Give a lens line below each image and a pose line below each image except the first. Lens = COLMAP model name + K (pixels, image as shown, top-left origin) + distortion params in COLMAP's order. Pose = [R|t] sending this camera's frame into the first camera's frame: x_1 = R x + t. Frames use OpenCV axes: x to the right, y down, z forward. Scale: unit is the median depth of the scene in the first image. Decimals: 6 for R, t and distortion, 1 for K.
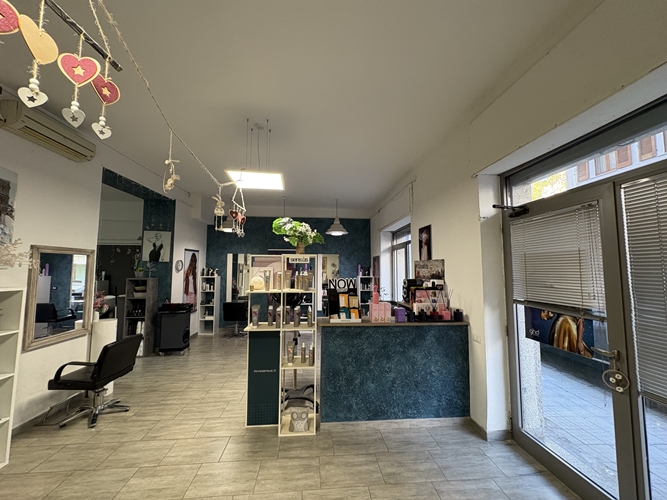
lens RADIAL K [[264.4, 0, 333.6], [0, 264.4, 250.9], [0, 0, 1]] dist [-0.000020, 0.000193]
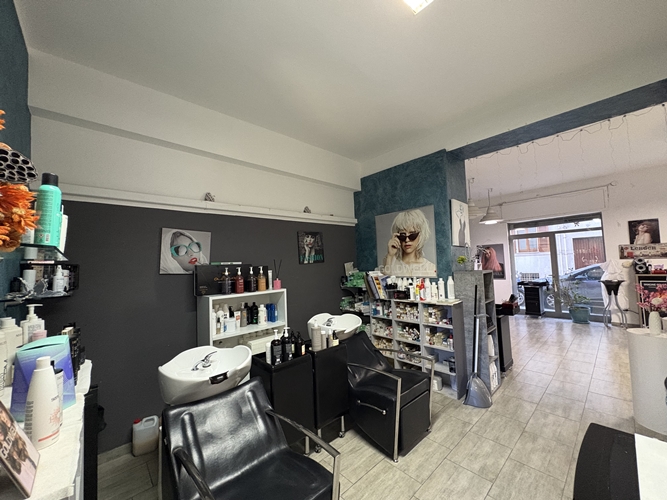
lens RADIAL K [[264.4, 0, 333.8], [0, 264.4, 251.1], [0, 0, 1]] dist [-0.000020, 0.000193]
pose [[0.791513, -0.006649, 0.611116, -2.280129], [-0.000894, 0.999927, 0.012036, 0.073661], [-0.611152, -0.010073, 0.791449, 1.127456]]
